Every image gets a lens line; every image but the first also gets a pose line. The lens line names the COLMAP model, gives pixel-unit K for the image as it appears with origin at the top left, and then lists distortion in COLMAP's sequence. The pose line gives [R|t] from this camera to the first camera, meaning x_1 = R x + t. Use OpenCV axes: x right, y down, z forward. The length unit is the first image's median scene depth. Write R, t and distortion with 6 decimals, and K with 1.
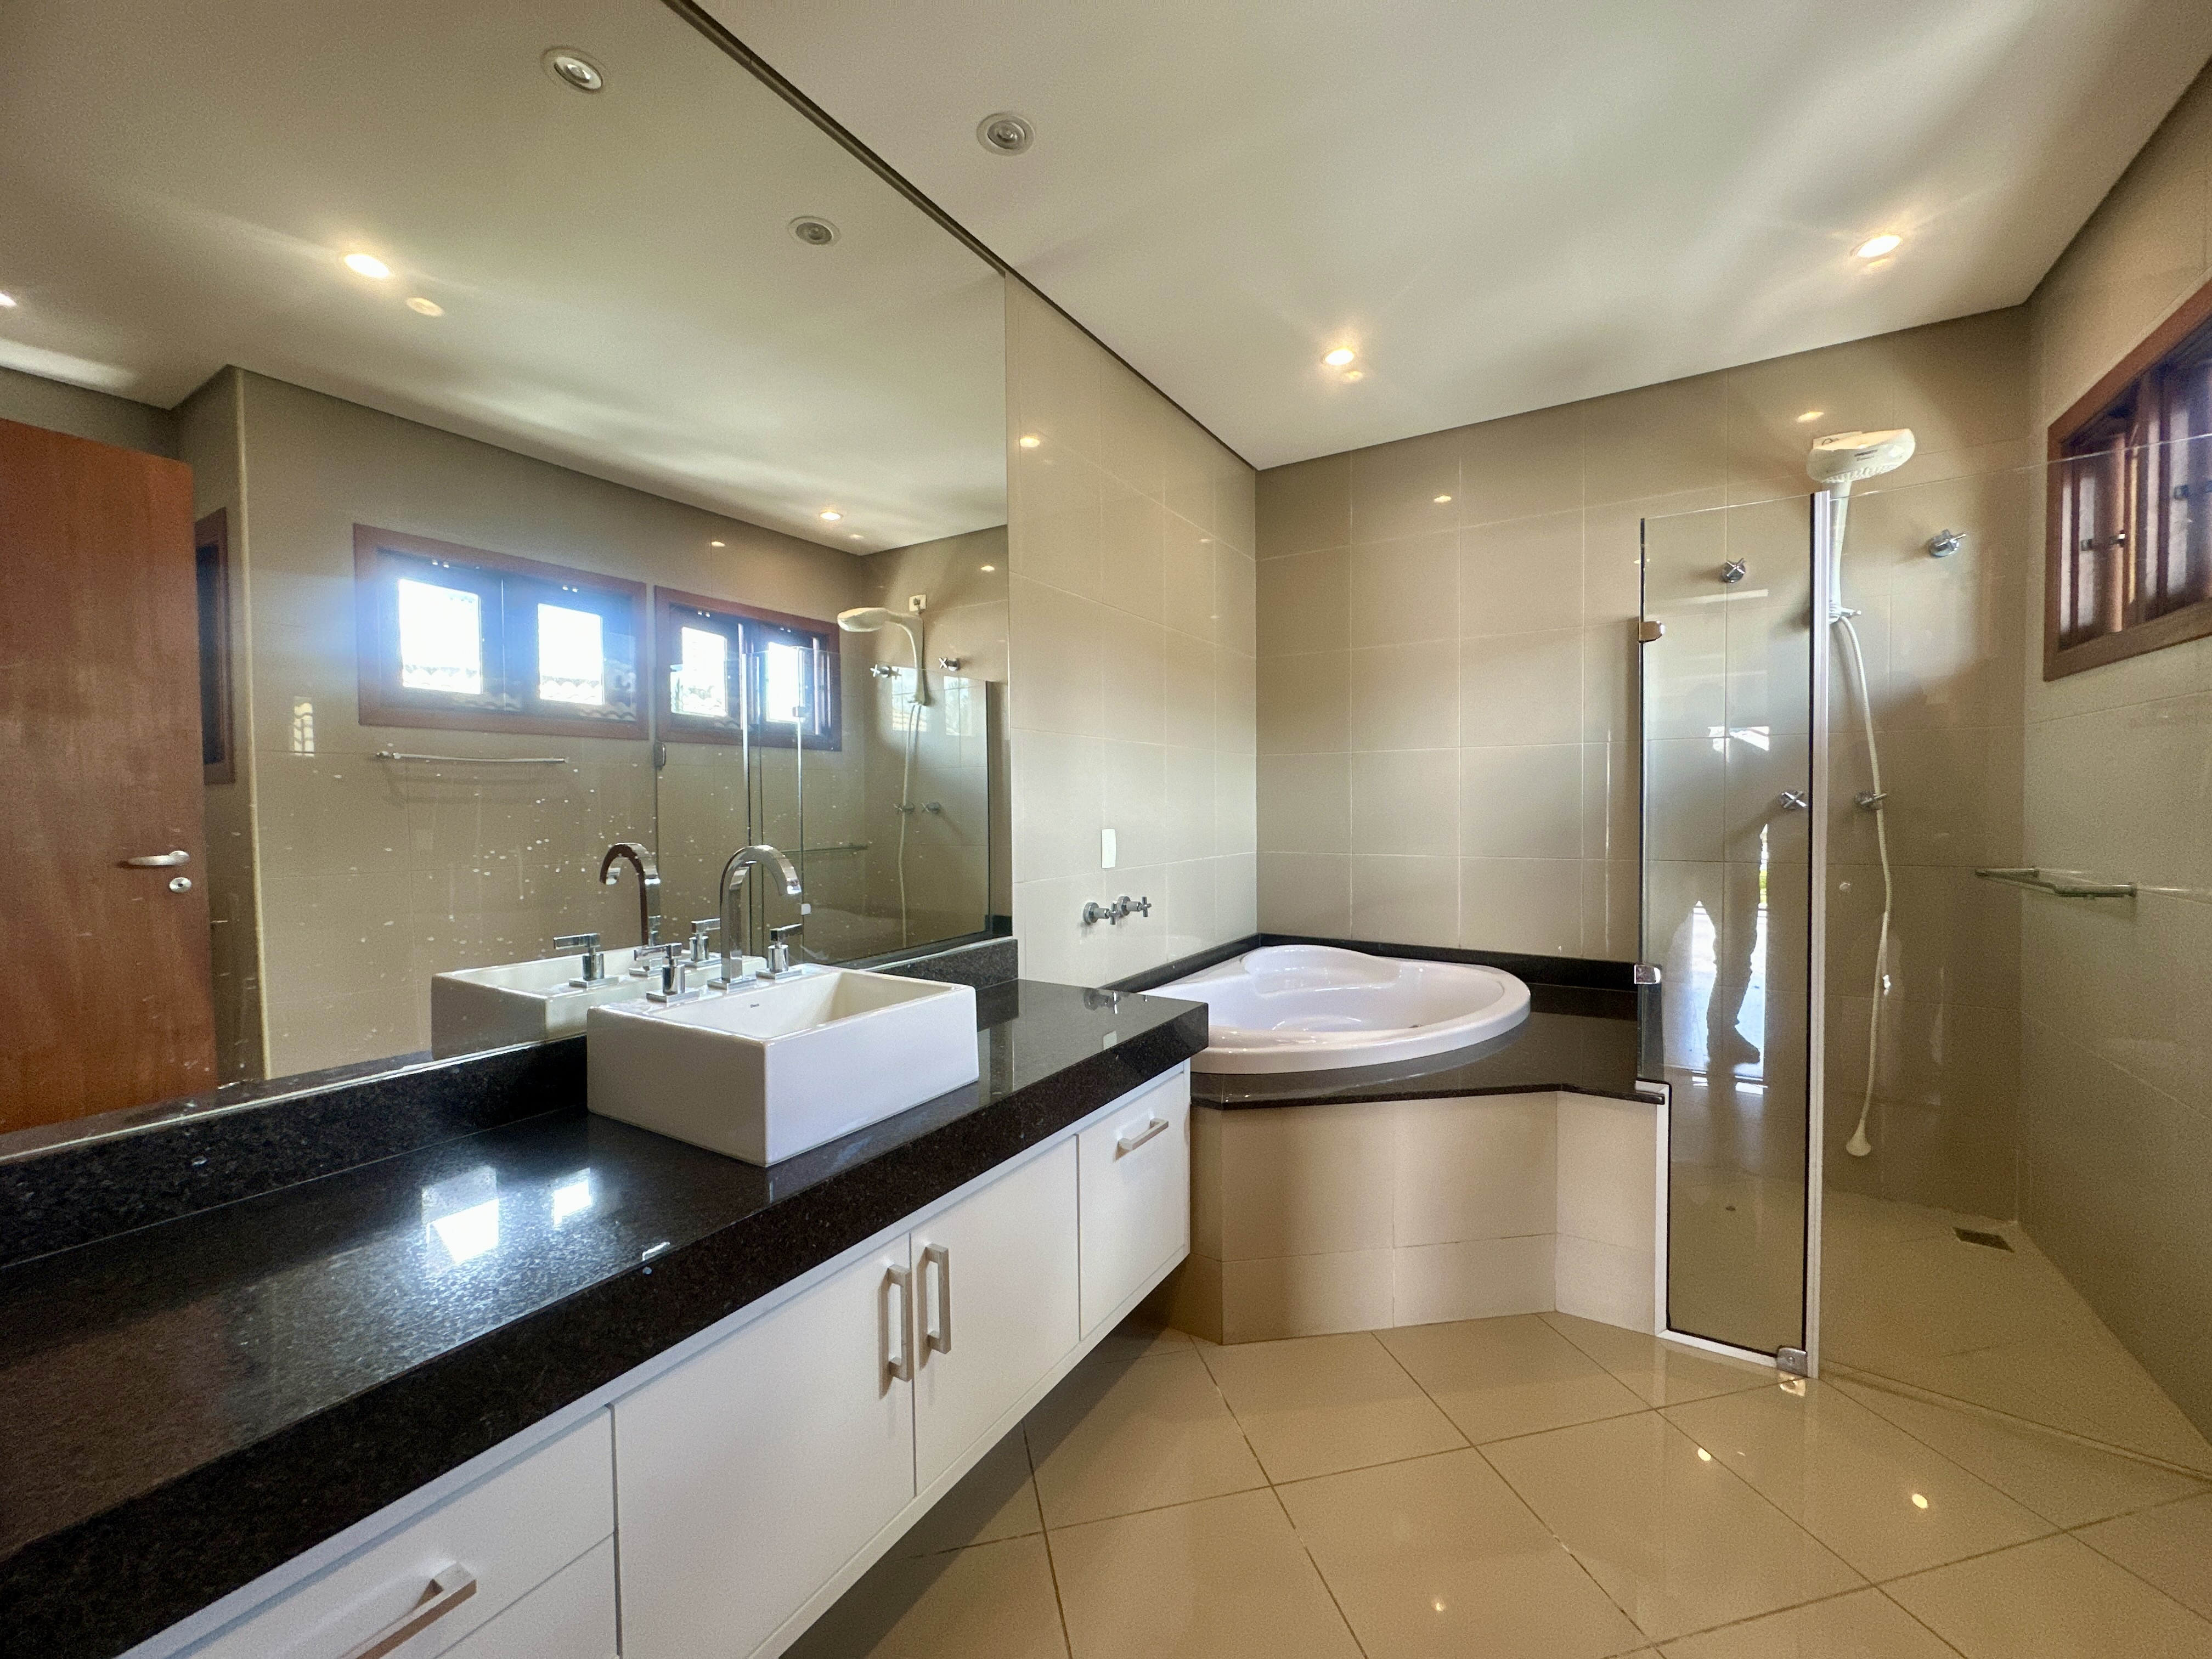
lens RADIAL K [[890.2, 0, 1105.3], [0, 890.2, 833.8], [0, 0, 1]] dist [-0.007982, 0.002482]
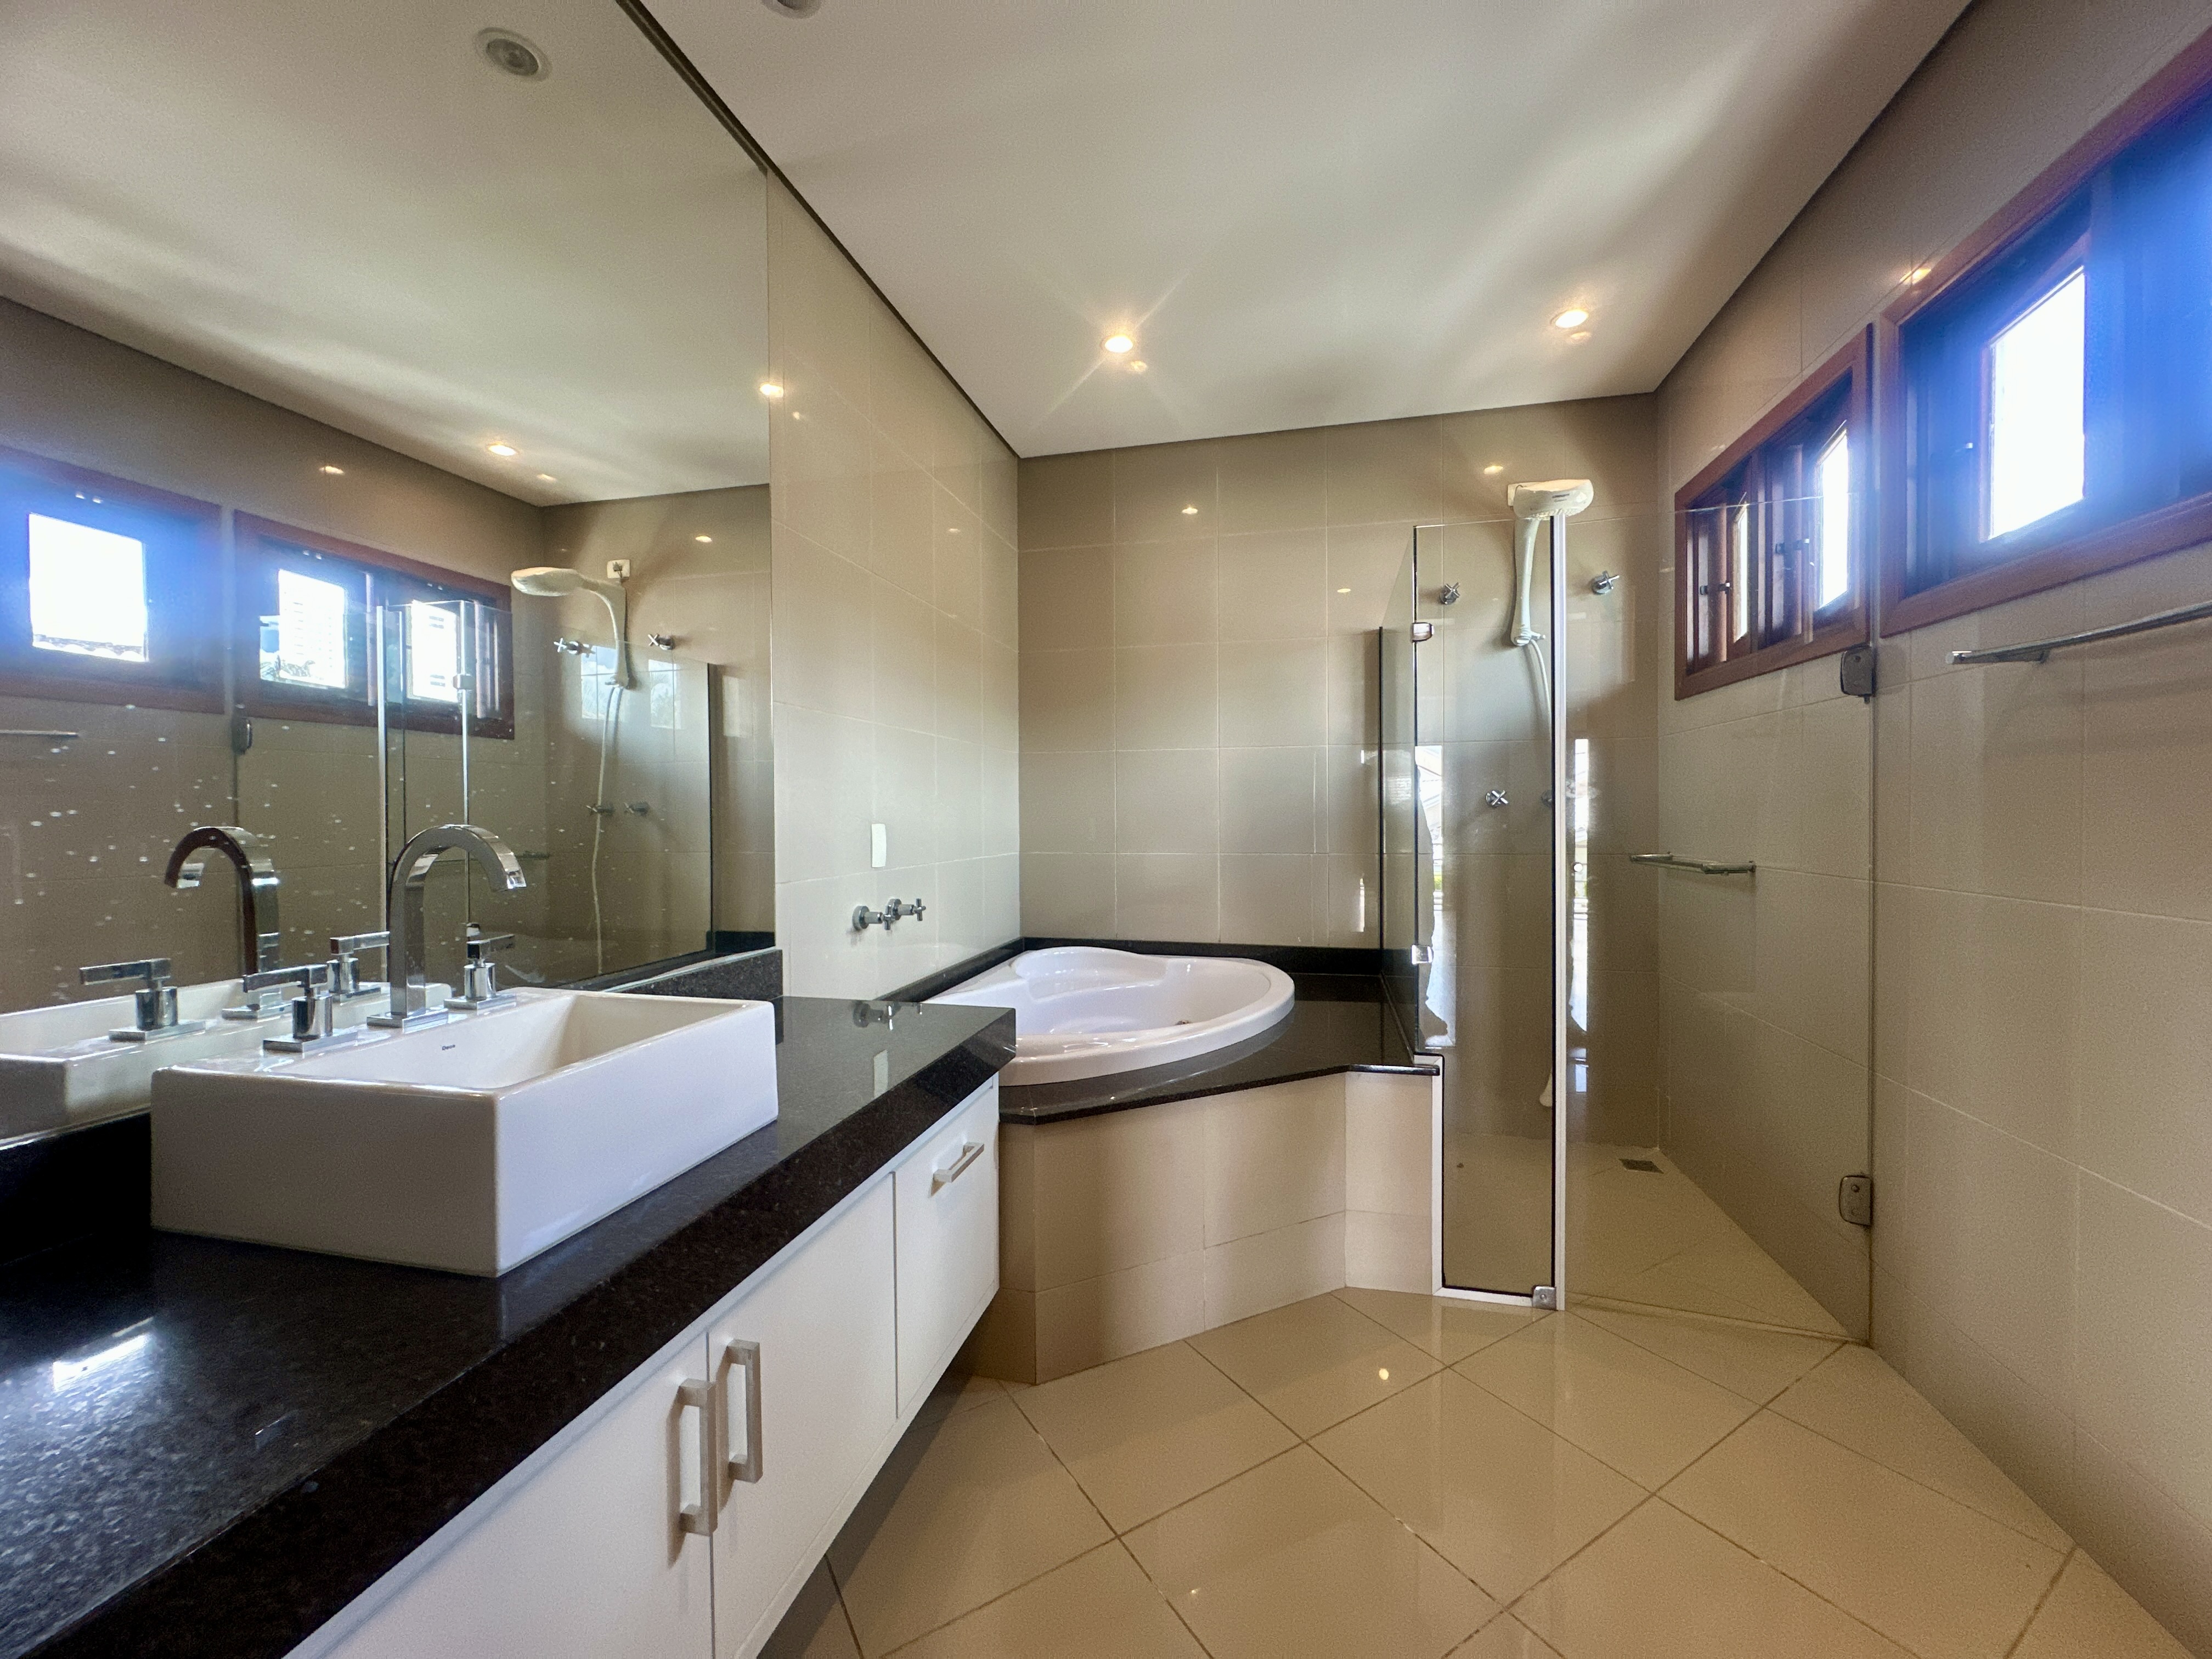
lens RADIAL K [[890.2, 0, 1108.5], [0, 890.2, 832.8], [0, 0, 1]] dist [-0.007982, 0.002482]
pose [[0.948393, -0.003965, 0.317074, -0.068219], [0.008959, 0.999858, -0.014291, 0.020580], [-0.316972, 0.016394, 0.948293, 0.088228]]
